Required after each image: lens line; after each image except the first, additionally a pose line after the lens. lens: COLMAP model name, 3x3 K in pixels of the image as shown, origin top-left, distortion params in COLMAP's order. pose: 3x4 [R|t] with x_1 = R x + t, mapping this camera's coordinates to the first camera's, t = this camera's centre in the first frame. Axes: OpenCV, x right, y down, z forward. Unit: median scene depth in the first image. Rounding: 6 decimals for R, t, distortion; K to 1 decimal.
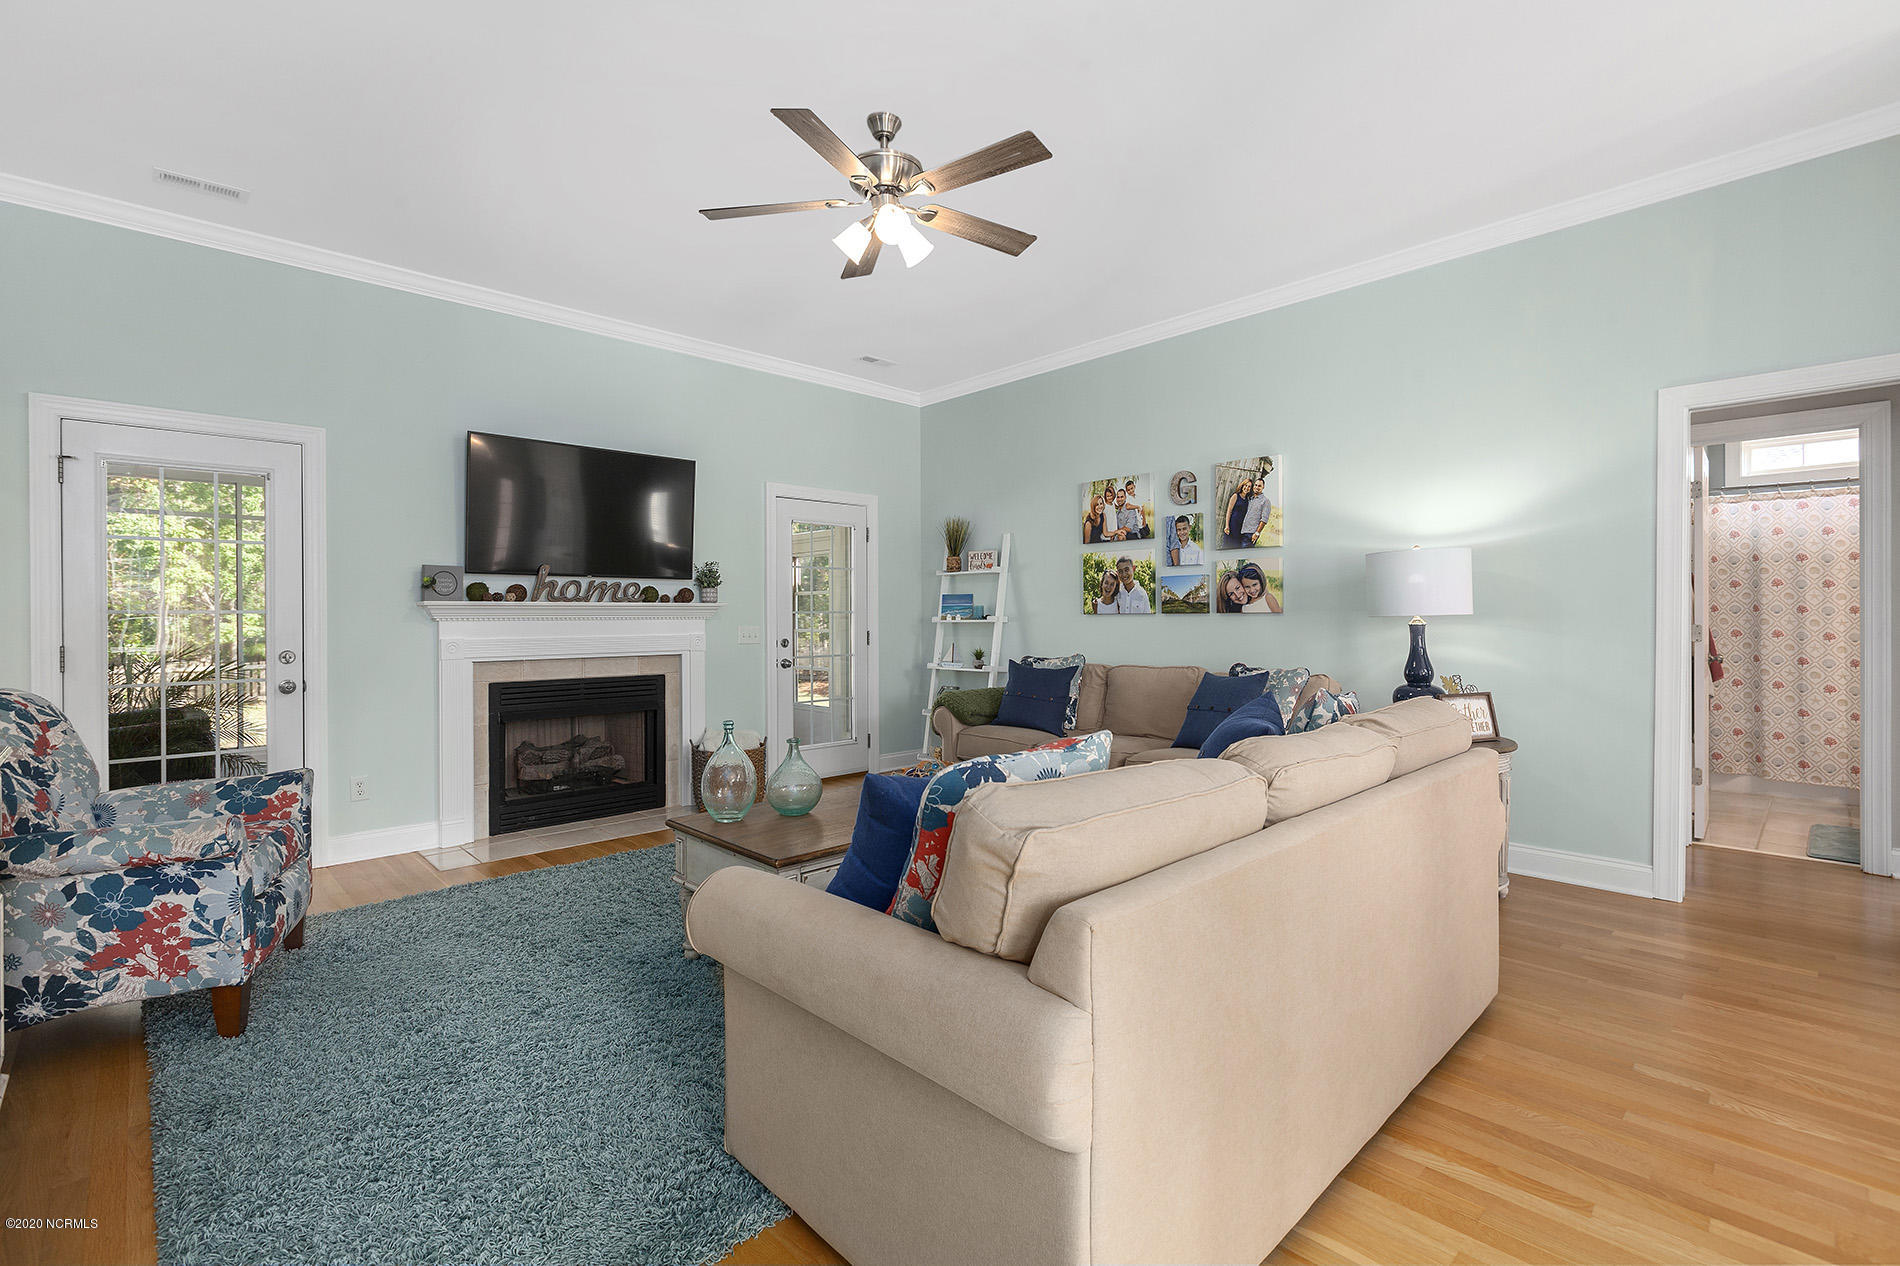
lens RADIAL K [[848.8, 0, 945.0], [0, 848.8, 617.5], [0, 0, 1]] dist [0.000272, -0.000011]
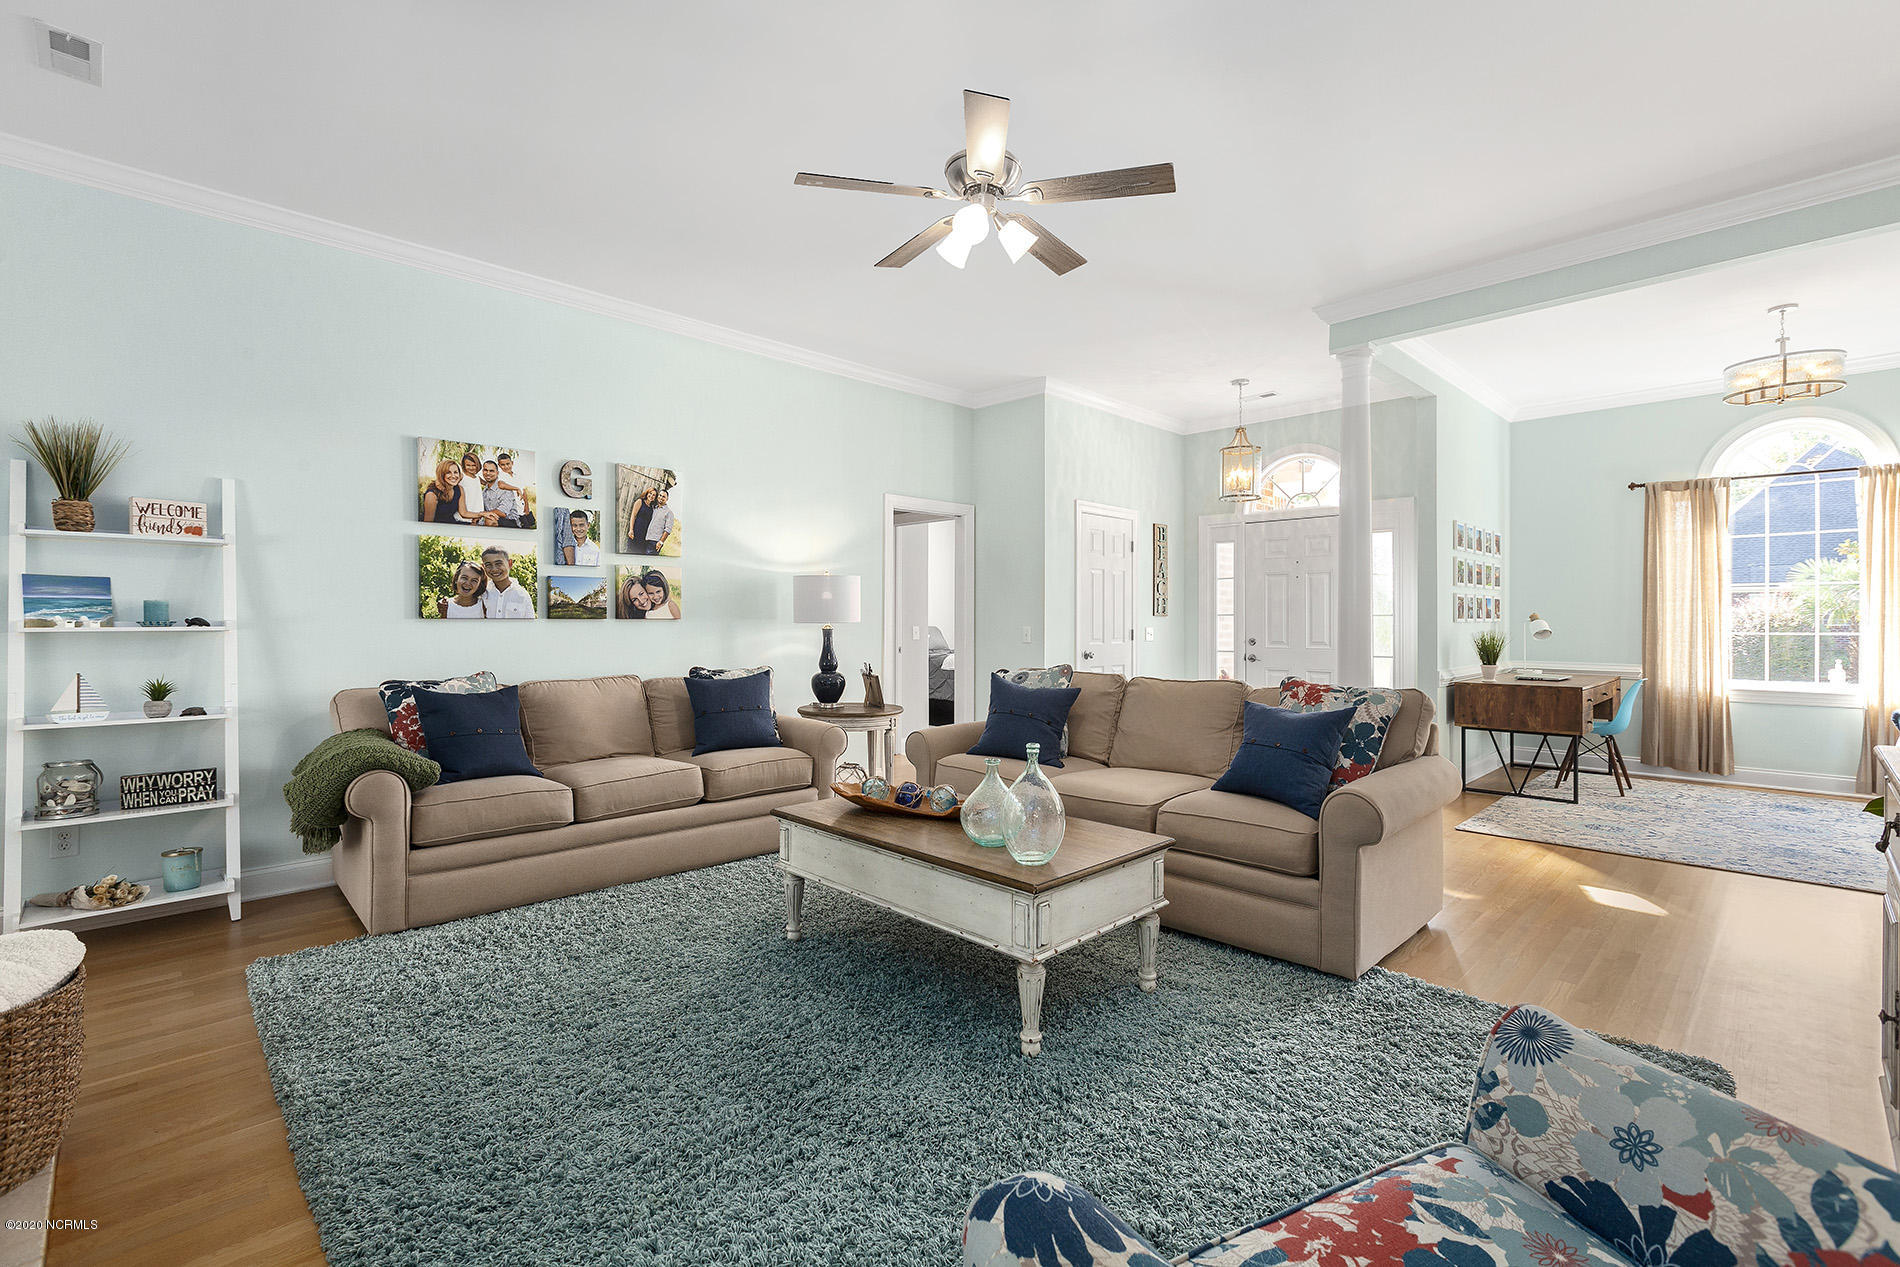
lens RADIAL K [[856.2, 0, 959.3], [0, 856.2, 622.2], [0, 0, 1]] dist [0.000197, -0.000131]
pose [[-0.039792, 0.000511, 0.999208, -0.639537], [-0.001792, 0.999998, -0.000583, -0.001454], [-0.999206, -0.001814, -0.039791, 0.628890]]
